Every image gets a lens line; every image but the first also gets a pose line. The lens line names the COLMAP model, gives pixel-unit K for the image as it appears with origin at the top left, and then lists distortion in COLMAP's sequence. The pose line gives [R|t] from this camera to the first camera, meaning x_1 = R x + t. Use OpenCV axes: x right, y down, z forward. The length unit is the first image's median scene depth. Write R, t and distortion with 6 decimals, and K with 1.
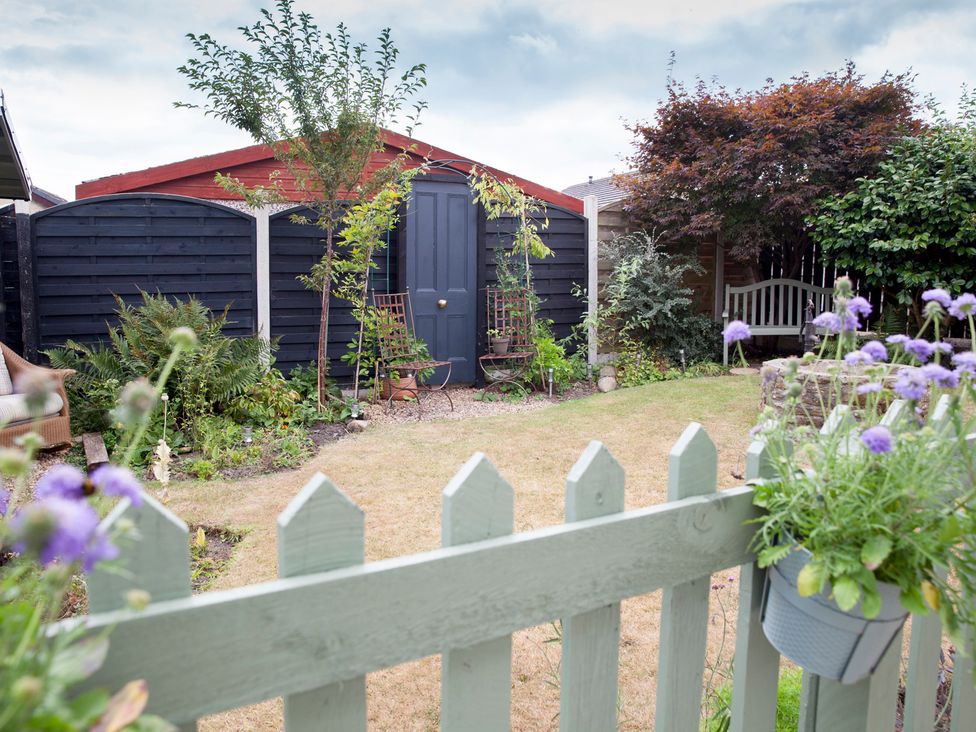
lens RADIAL K [[759.0, 0, 486.4], [0, 759.0, 364.2], [0, 0, 1]] dist [-0.104886, 0.083208]
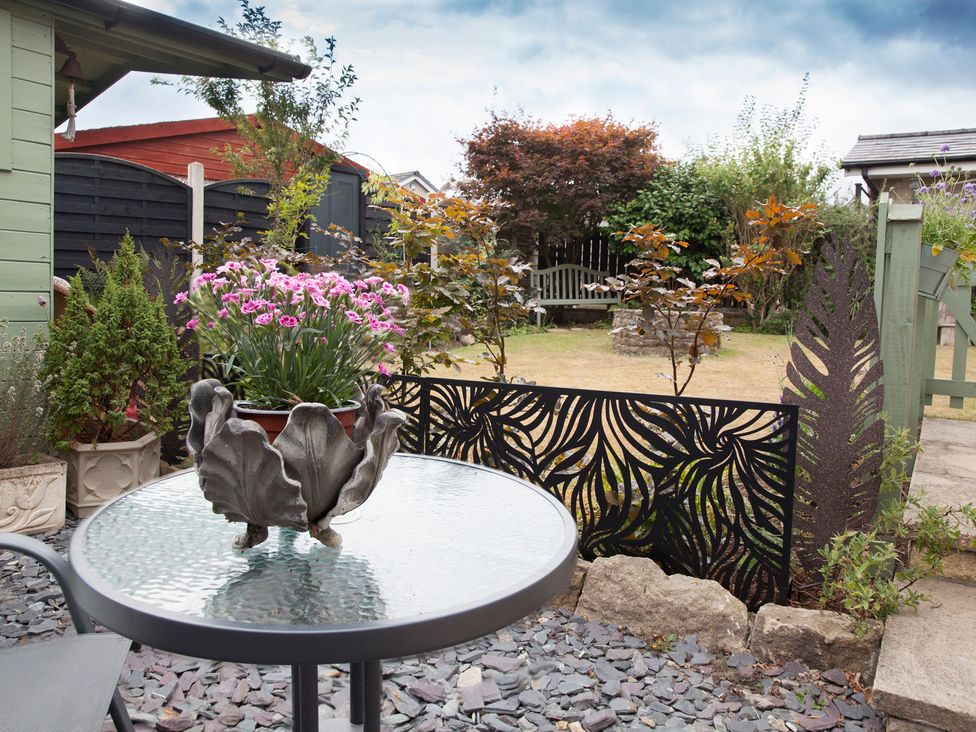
lens RADIAL K [[759.0, 0, 493.3], [0, 759.0, 363.7], [0, 0, 1]] dist [-0.104886, 0.083208]
pose [[0.891810, -0.025861, 0.451671, -0.410859], [0.035762, 0.999271, -0.013396, 0.092190], [-0.450995, 0.028099, 0.892084, -0.162992]]
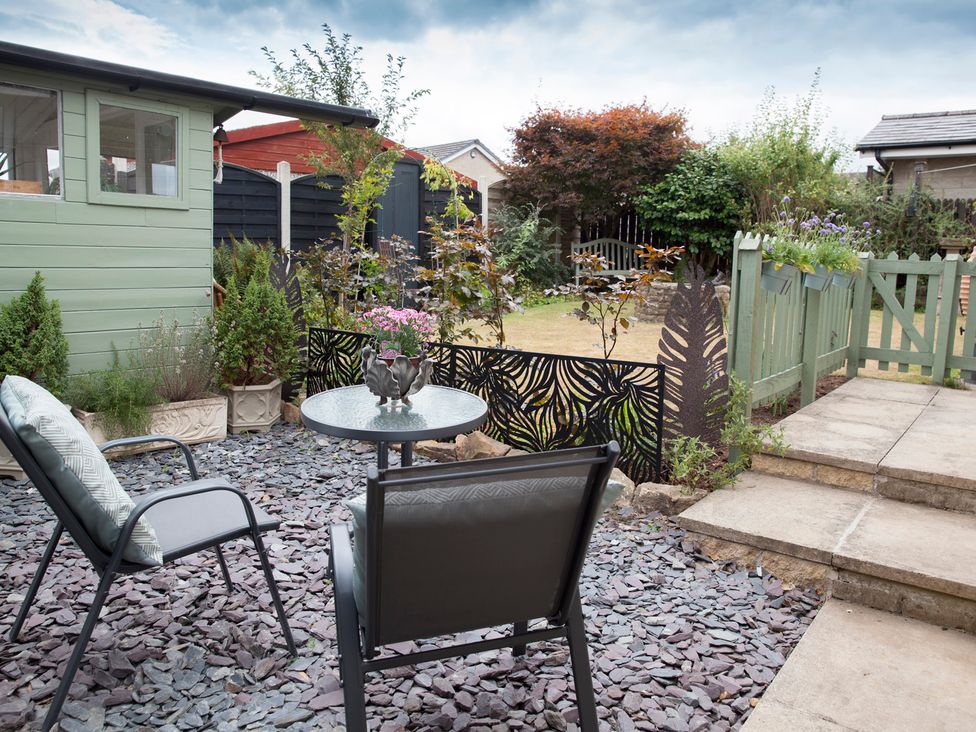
lens RADIAL K [[759.0, 0, 487.6], [0, 759.0, 370.3], [0, 0, 1]] dist [-0.104886, 0.083208]
pose [[0.929569, -0.044711, 0.365927, -0.465343], [0.029826, 0.998485, 0.046233, 0.085859], [-0.367440, -0.032063, 0.929494, -0.378557]]
